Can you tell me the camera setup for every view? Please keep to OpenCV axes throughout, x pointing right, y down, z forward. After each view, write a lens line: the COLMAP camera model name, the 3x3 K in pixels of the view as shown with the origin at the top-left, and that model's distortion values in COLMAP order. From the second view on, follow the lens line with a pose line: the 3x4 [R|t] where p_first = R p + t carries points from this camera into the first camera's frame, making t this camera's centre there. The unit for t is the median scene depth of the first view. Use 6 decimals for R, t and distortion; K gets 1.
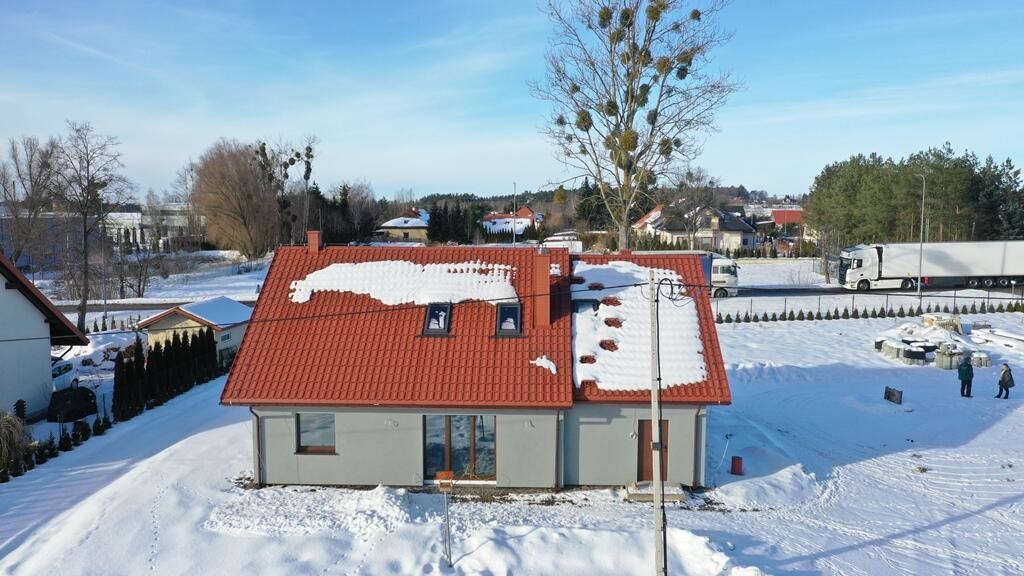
lens RADIAL K [[804.6, 0, 512.0], [0, 804.6, 288.0], [0, 0, 1]] dist [-0.000102, 0.005968]
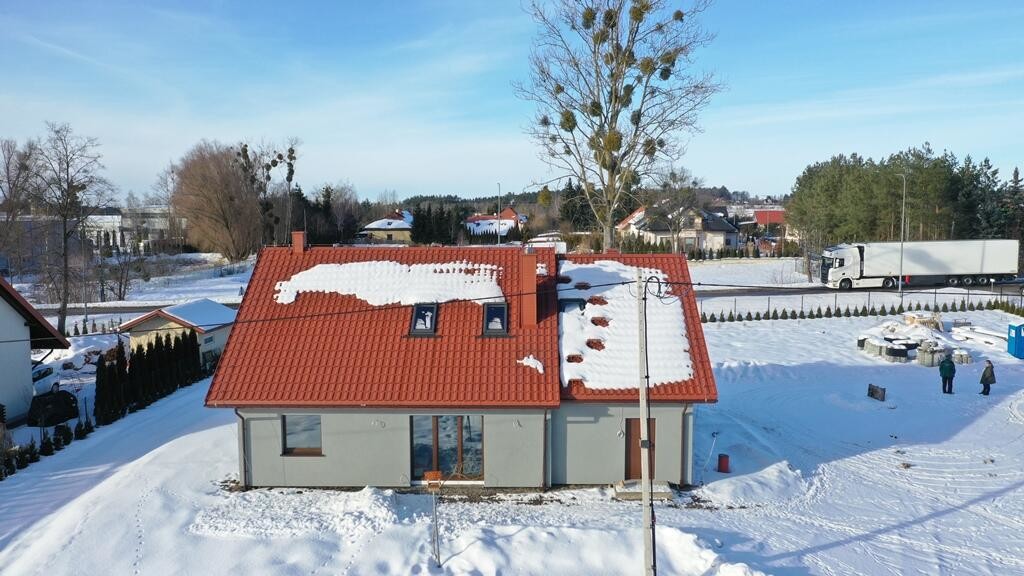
lens RADIAL K [[804.6, 0, 512.0], [0, 804.6, 288.0], [0, 0, 1]] dist [-0.000102, 0.005968]
pose [[0.999784, -0.005453, 0.020073, -0.001629], [0.005491, 0.999983, -0.001790, 0.001107], [-0.020063, 0.001900, 0.999797, 0.000481]]
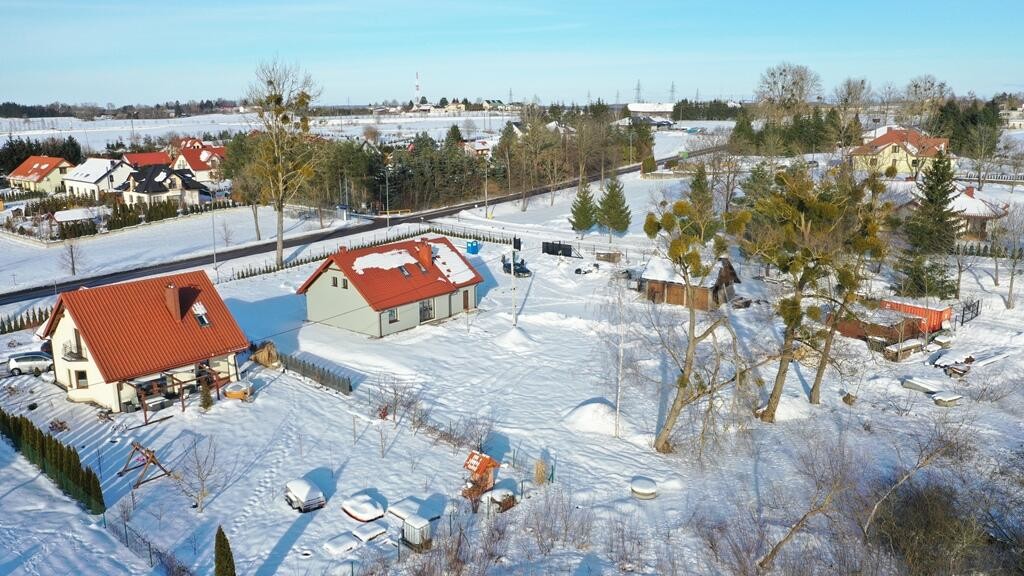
lens RADIAL K [[804.6, 0, 512.0], [0, 804.6, 288.0], [0, 0, 1]] dist [-0.000102, 0.005968]
pose [[0.587033, -0.177954, 0.789762, -1.074297], [0.082144, 0.983600, 0.160572, -0.167496], [-0.805385, -0.029387, 0.592024, -0.515095]]
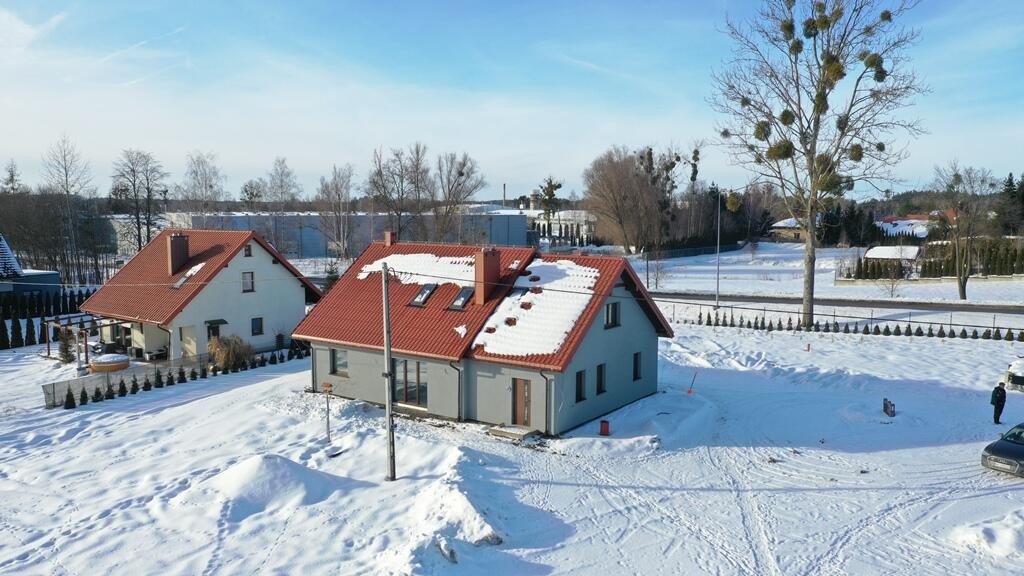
lens RADIAL K [[806.5, 0, 510.4], [0, 806.5, 282.4], [0, 0, 1]] dist [-0.002147, -0.000660]
pose [[0.840328, 0.053540, -0.539428, 0.398986], [-0.055762, 0.998369, 0.012223, -0.004745], [0.539203, 0.019808, 0.841943, -0.061092]]
